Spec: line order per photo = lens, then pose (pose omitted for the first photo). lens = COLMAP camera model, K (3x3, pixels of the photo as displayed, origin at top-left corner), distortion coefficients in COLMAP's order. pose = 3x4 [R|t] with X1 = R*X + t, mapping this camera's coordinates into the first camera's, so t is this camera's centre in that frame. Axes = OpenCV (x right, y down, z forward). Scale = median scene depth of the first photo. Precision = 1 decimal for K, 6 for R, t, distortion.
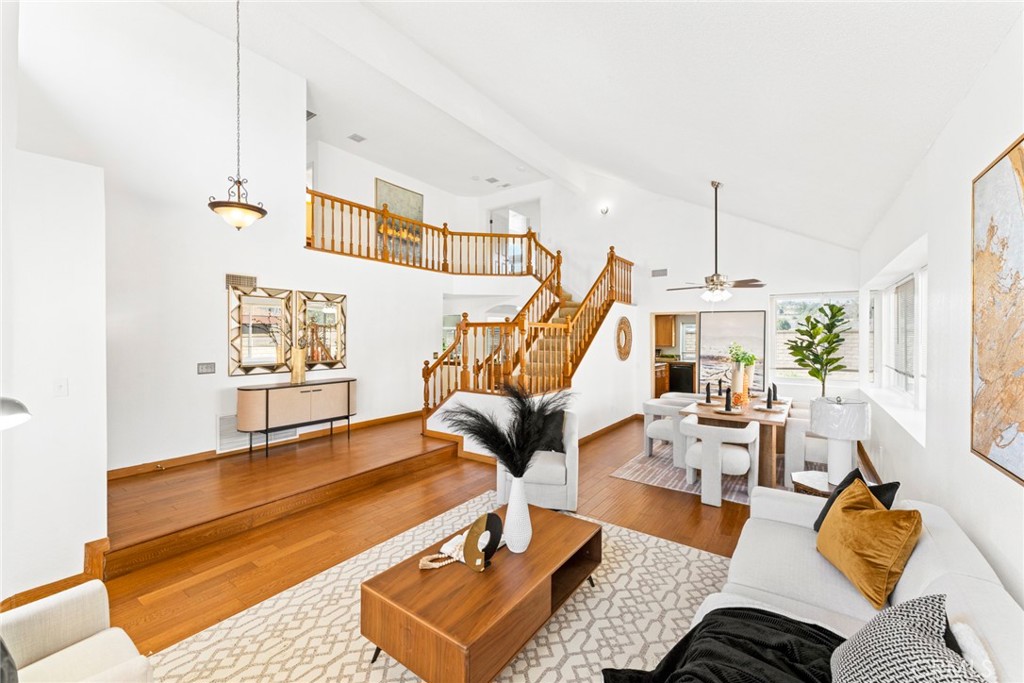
lens RADIAL K [[414.5, 0, 506.0], [0, 414.5, 337.1], [0, 0, 1]] dist [0.000759, -0.000475]
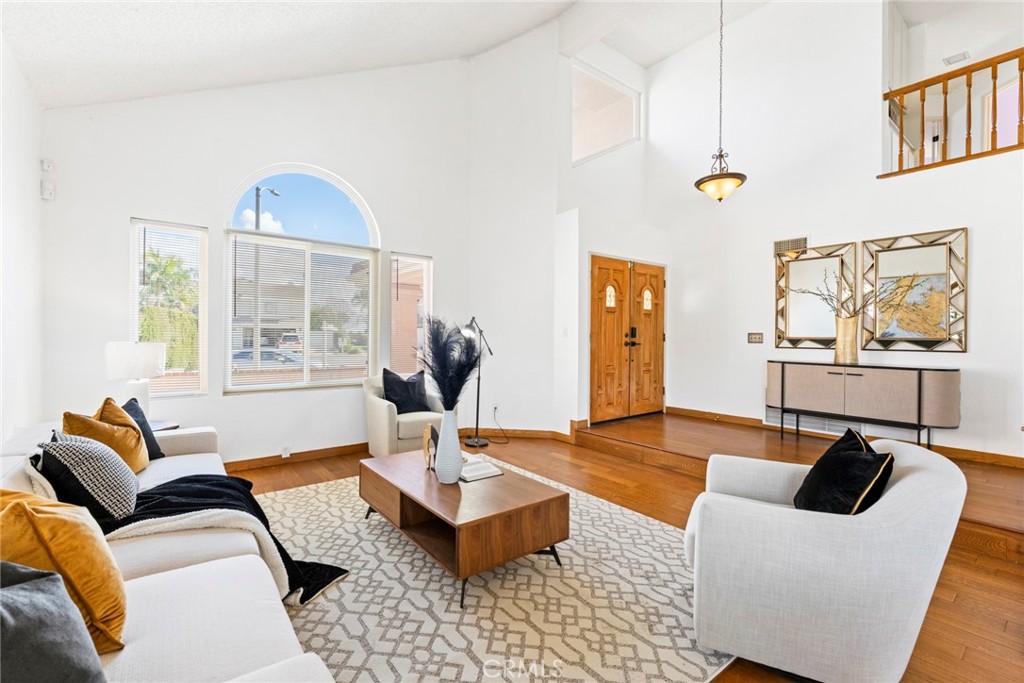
lens RADIAL K [[441.1, 0, 506.9], [0, 441.1, 340.6], [0, 0, 1]] dist [-0.001163, 0.001585]
pose [[-0.281123, 0.007170, -0.959645, 0.501408], [-0.010825, 0.999885, 0.010641, 0.075135], [0.959611, 0.013380, -0.281013, 0.705276]]
